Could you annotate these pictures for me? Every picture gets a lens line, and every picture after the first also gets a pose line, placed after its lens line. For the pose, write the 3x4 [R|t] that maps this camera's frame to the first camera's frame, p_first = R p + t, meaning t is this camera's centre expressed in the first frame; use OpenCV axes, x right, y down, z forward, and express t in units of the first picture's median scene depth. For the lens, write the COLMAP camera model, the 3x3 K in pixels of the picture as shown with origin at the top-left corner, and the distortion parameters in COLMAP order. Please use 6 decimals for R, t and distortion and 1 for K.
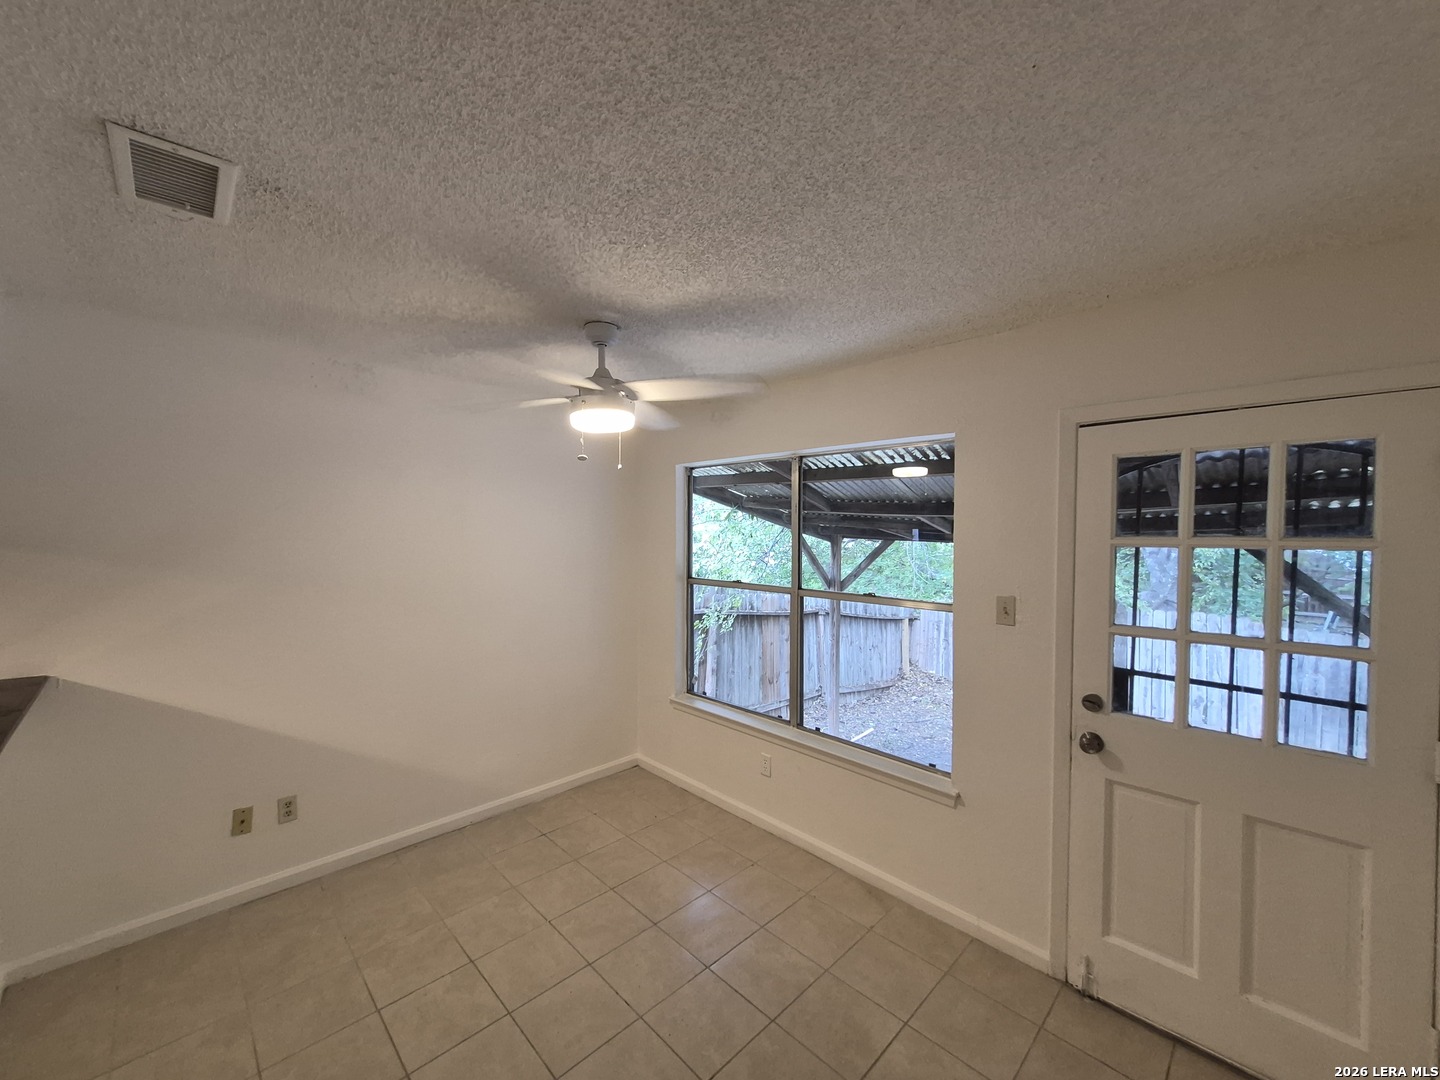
lens RADIAL K [[567.7, 0, 719.4], [0, 567.7, 545.2], [0, 0, 1]] dist [0.008833, -0.000116]
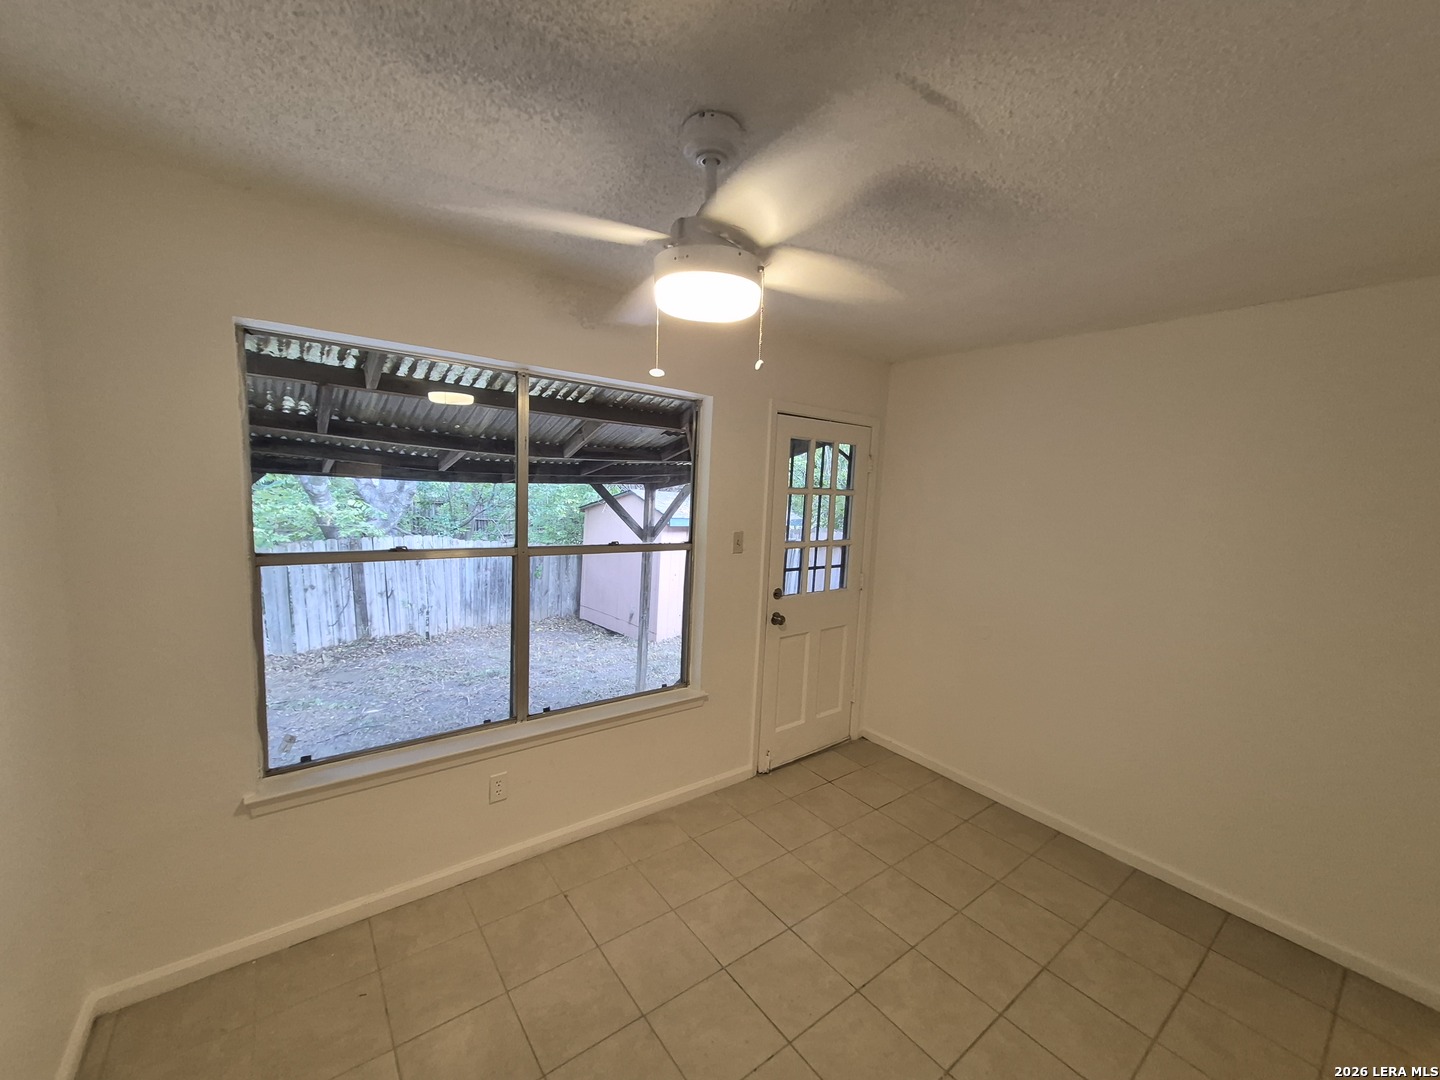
lens RADIAL K [[567.7, 0, 715.6], [0, 567.7, 550.3], [0, 0, 1]] dist [0.008833, -0.000116]
pose [[0.114427, -0.111772, 0.987124, -0.707829], [-0.022274, 0.993112, 0.115032, -0.016168], [-0.993182, -0.035150, 0.111149, 0.781299]]
